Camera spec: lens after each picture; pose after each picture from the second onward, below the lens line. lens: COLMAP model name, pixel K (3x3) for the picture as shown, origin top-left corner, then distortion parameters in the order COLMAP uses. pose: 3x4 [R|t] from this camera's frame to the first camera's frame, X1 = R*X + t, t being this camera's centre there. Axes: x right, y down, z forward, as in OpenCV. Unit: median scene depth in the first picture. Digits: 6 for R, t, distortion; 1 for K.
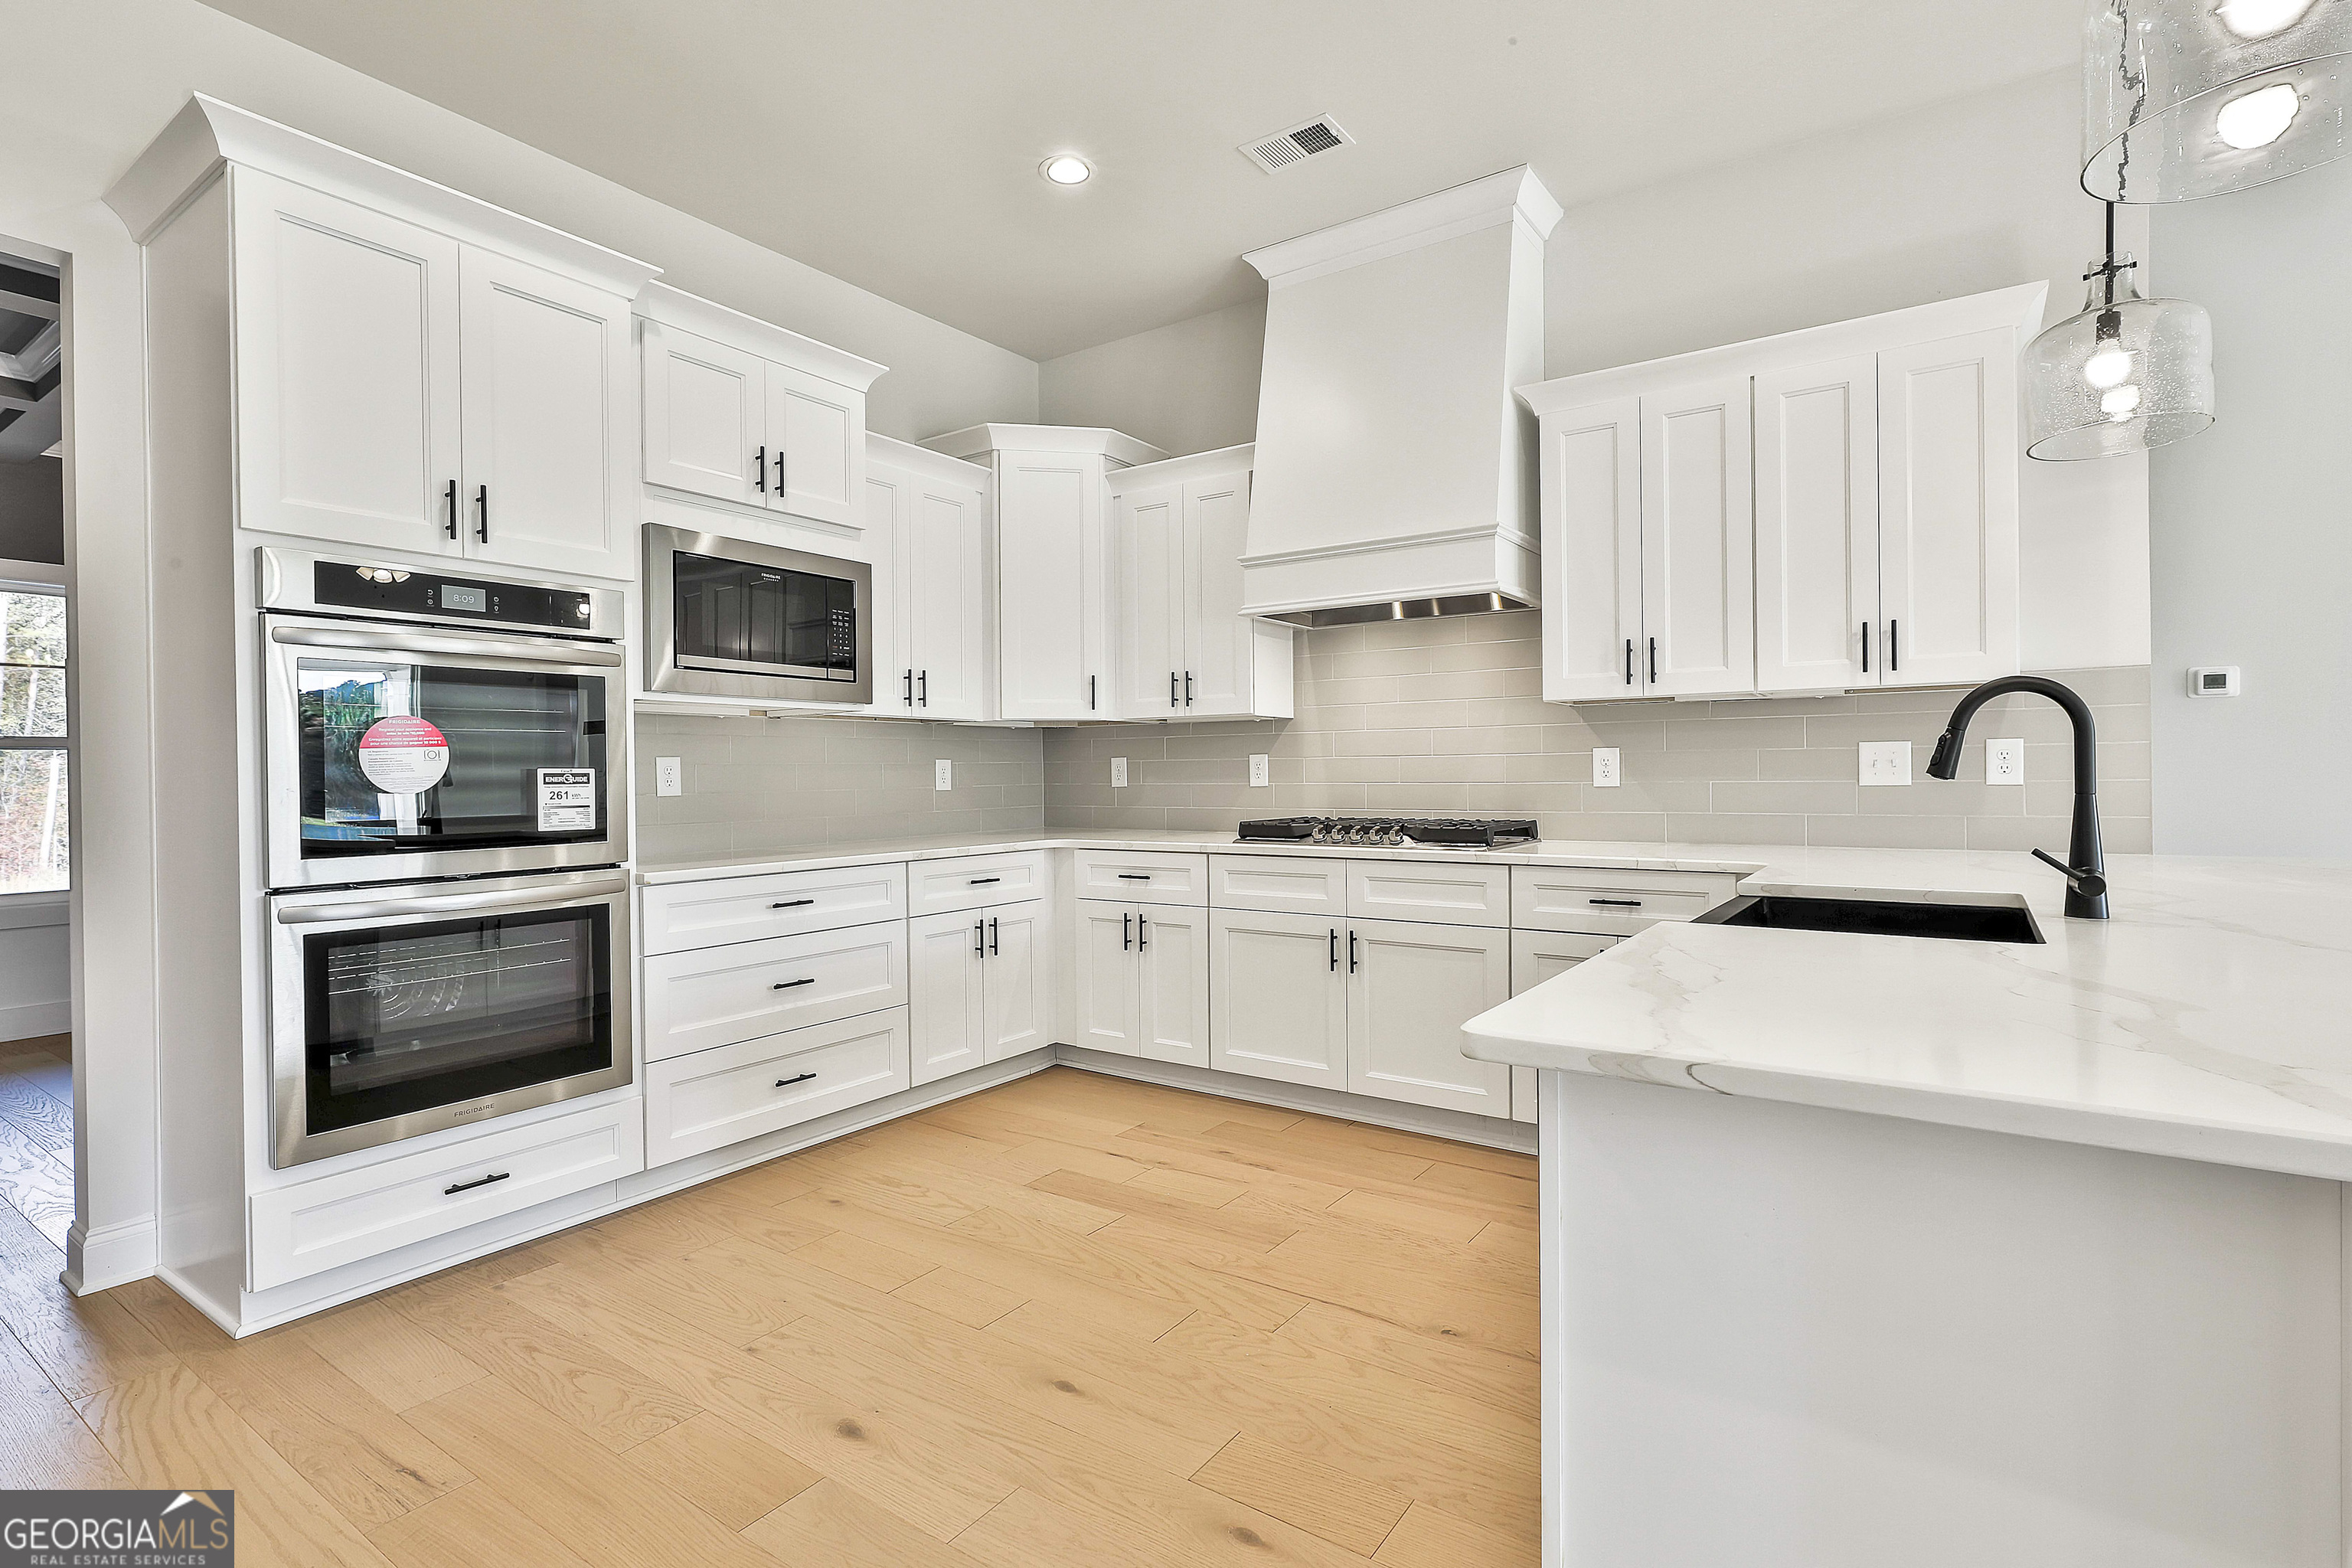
lens RADIAL K [[1134.9, 0, 1192.7], [0, 1134.9, 782.6], [0, 0, 1]] dist [-0.004614, 0.004245]
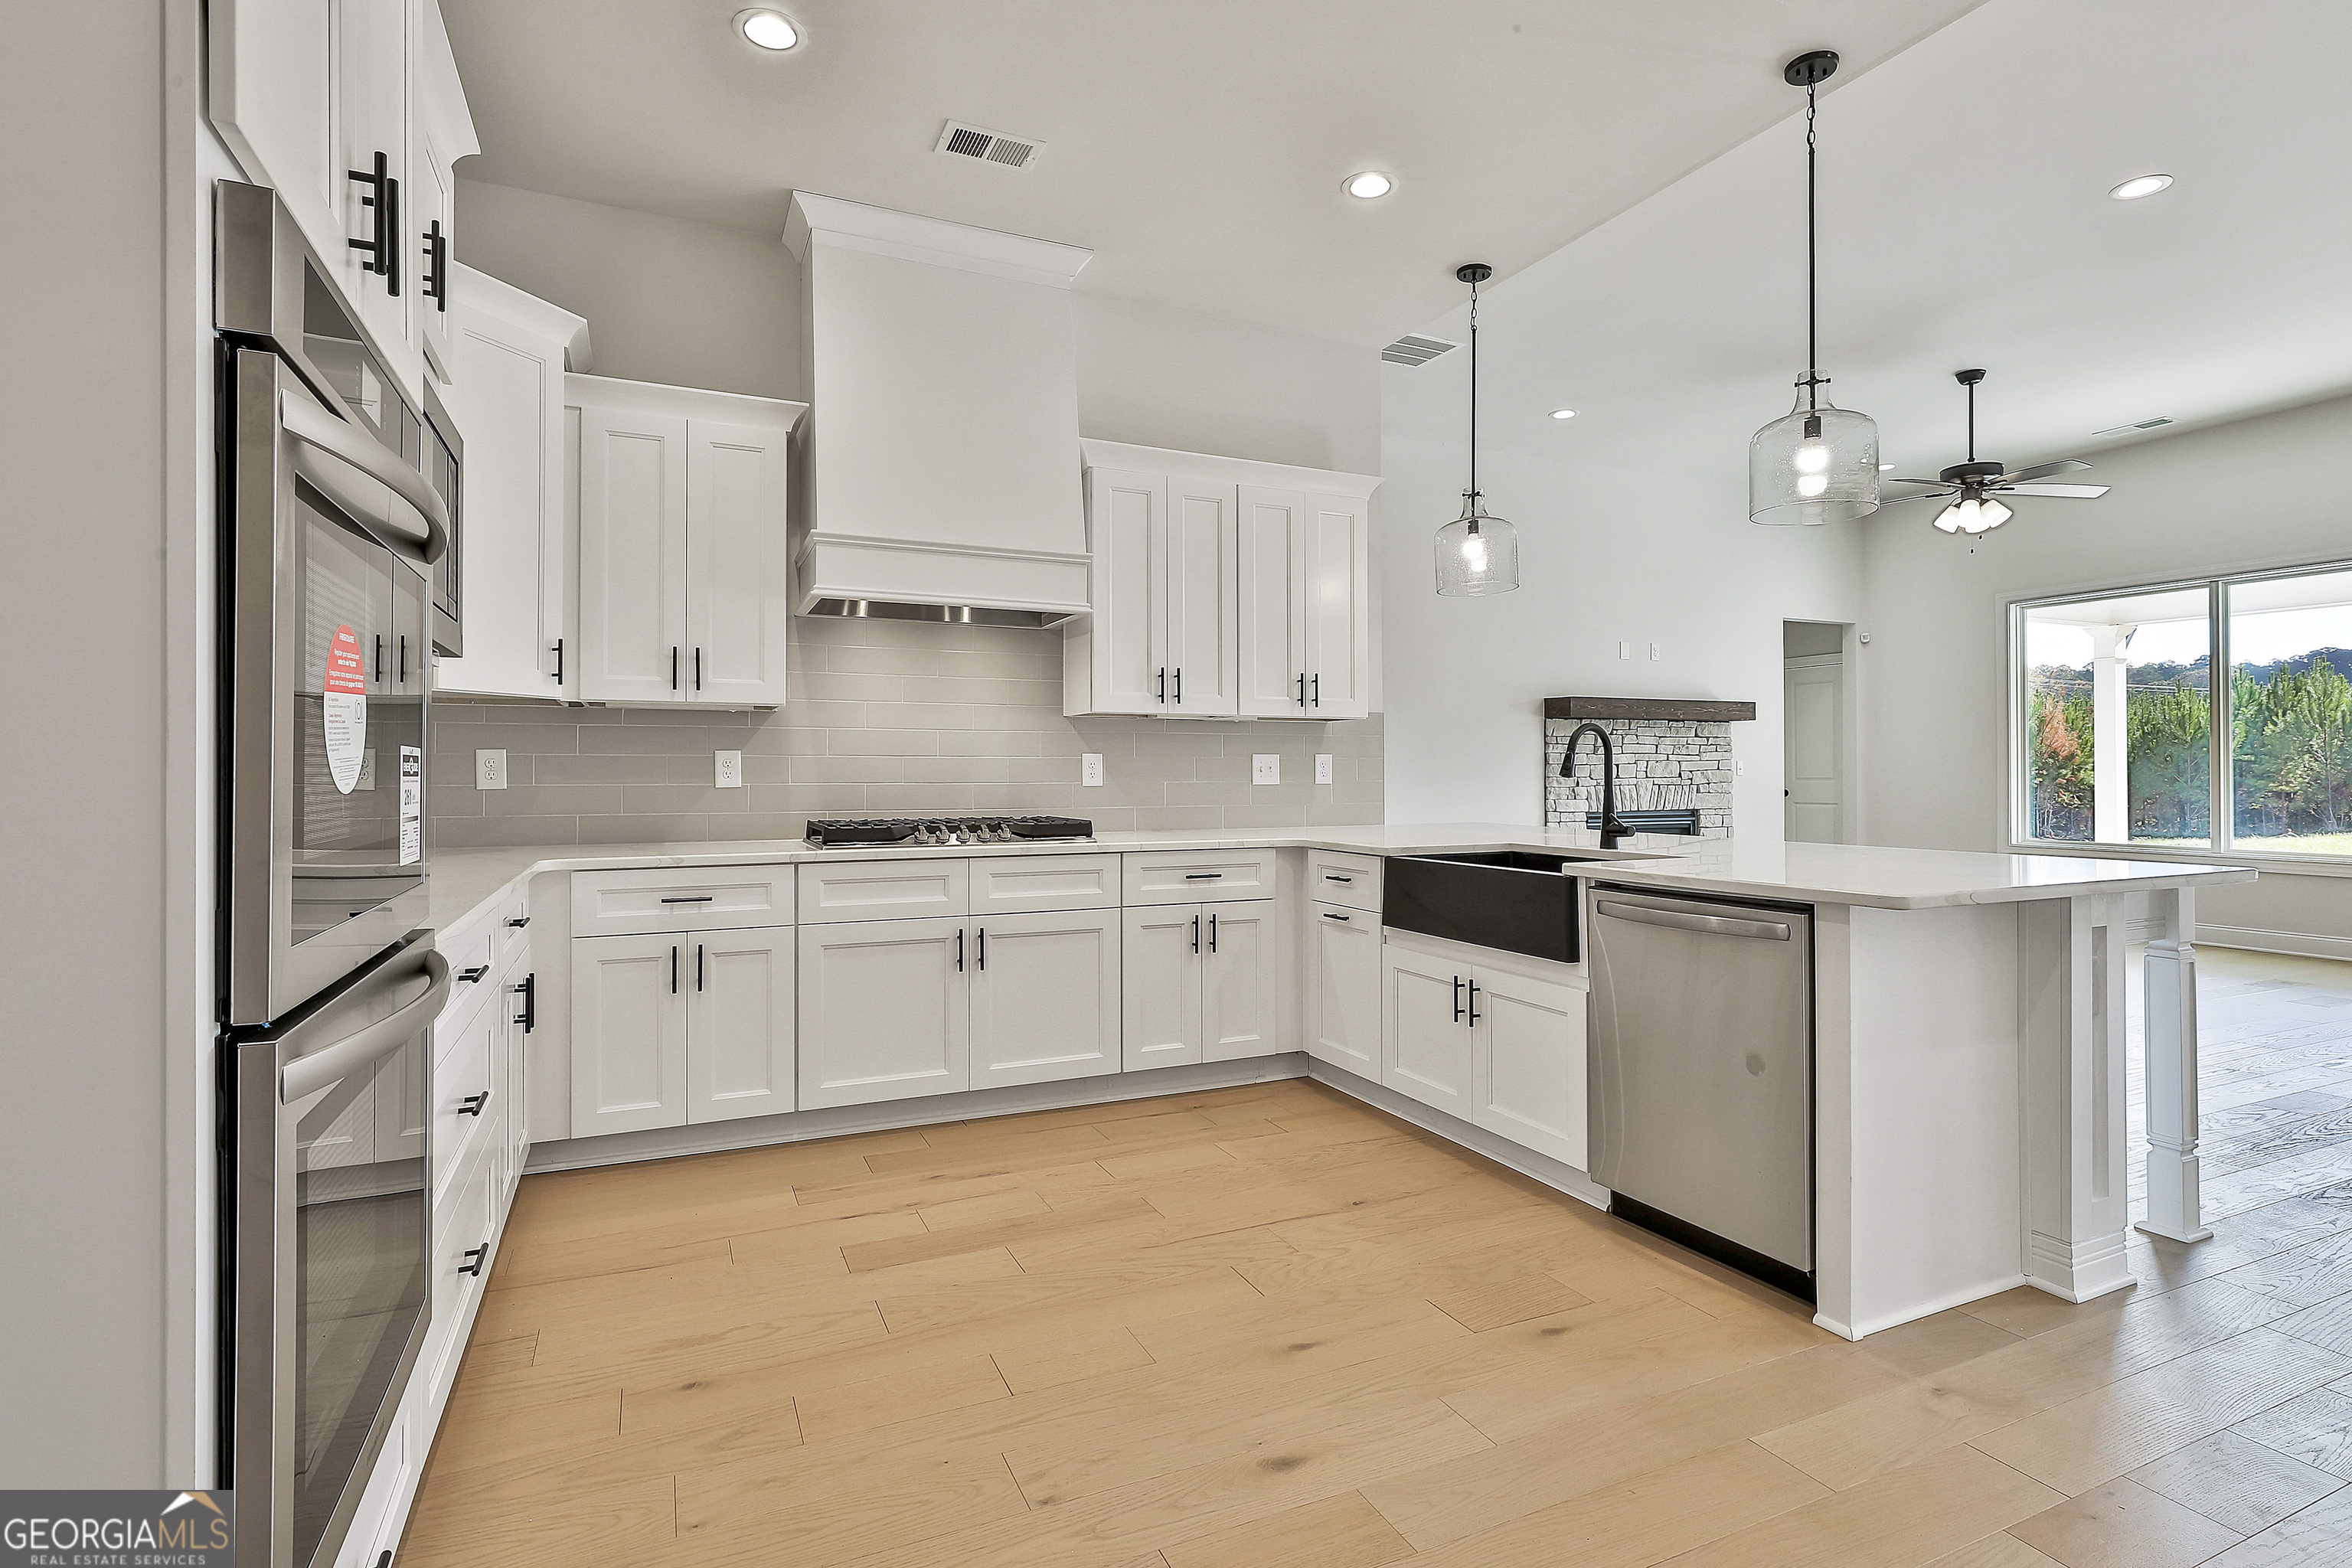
lens RADIAL K [[1134.9, 0, 1185.1], [0, 1134.9, 768.7], [0, 0, 1]] dist [-0.004614, 0.004245]
pose [[0.507191, 0.012878, 0.861737, -0.696663], [0.005004, 0.999828, -0.017887, 0.007723], [-0.861819, 0.013384, 0.507039, 0.353782]]
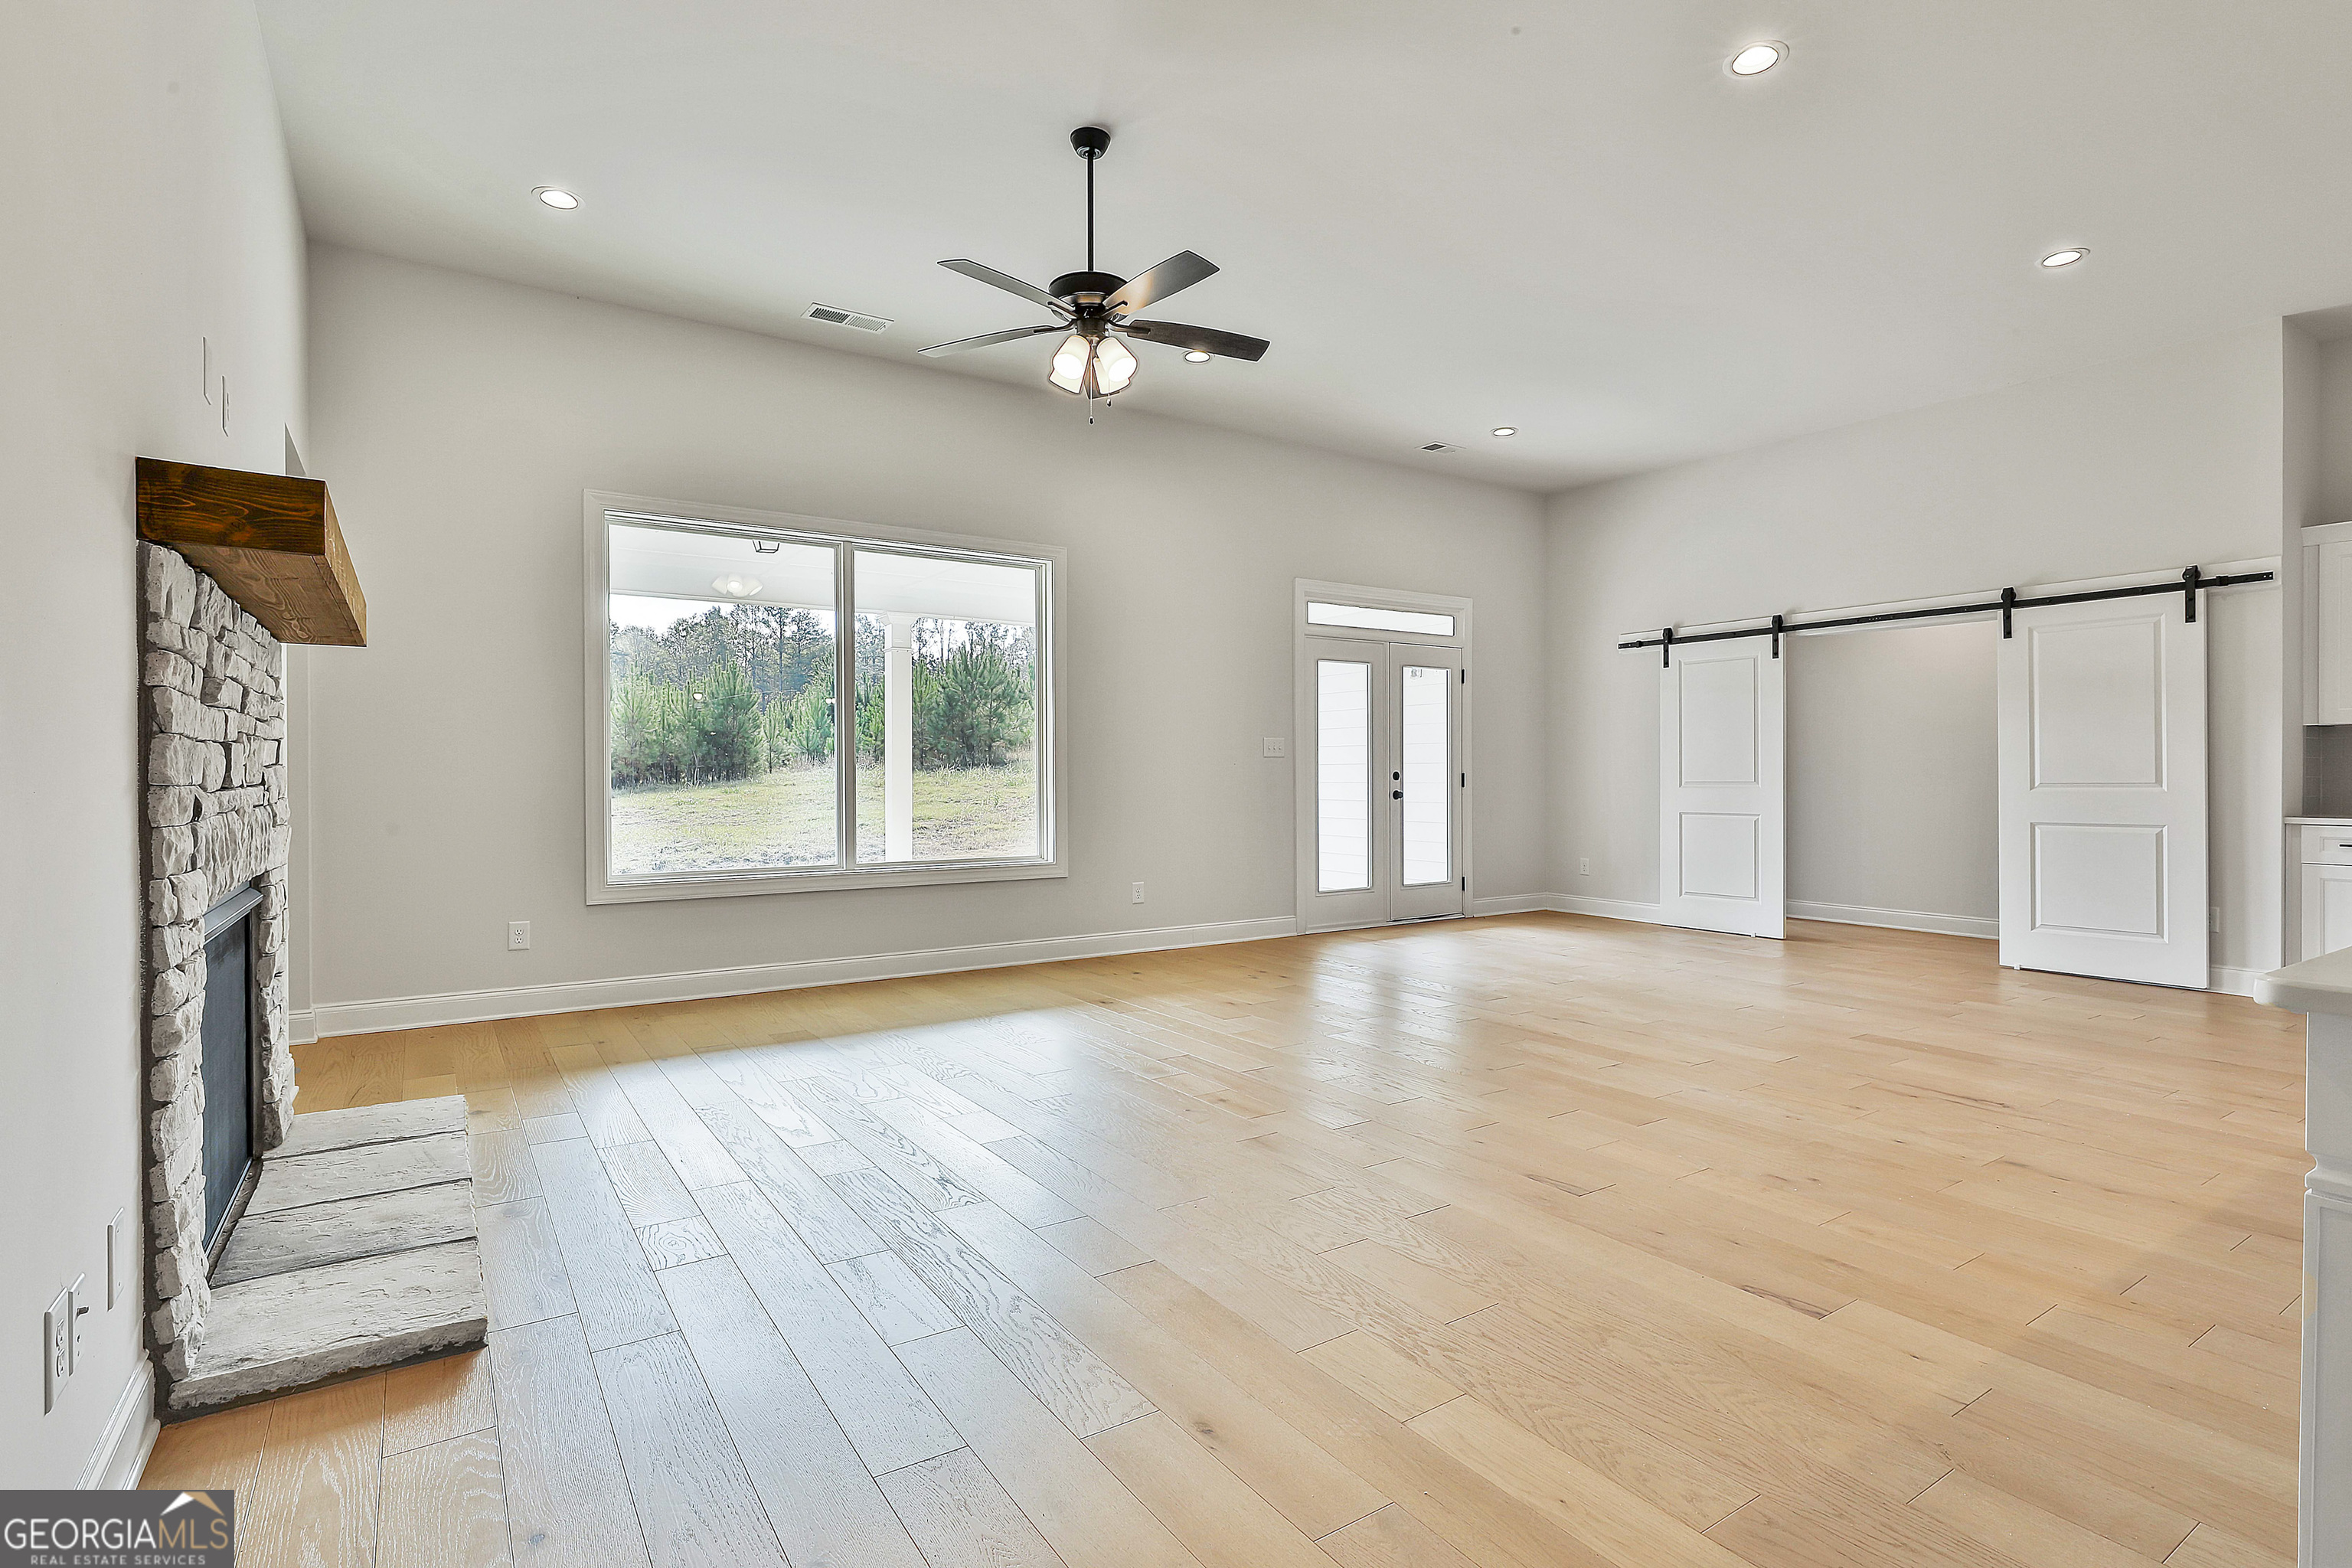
lens RADIAL K [[1134.9, 0, 1175.7], [0, 1134.9, 780.6], [0, 0, 1]] dist [-0.004614, 0.004245]
pose [[-0.931550, 0.010891, 0.363449, 1.070105], [0.017014, 0.999762, 0.013649, -0.018477], [-0.363214, 0.018899, -0.931514, 1.253763]]
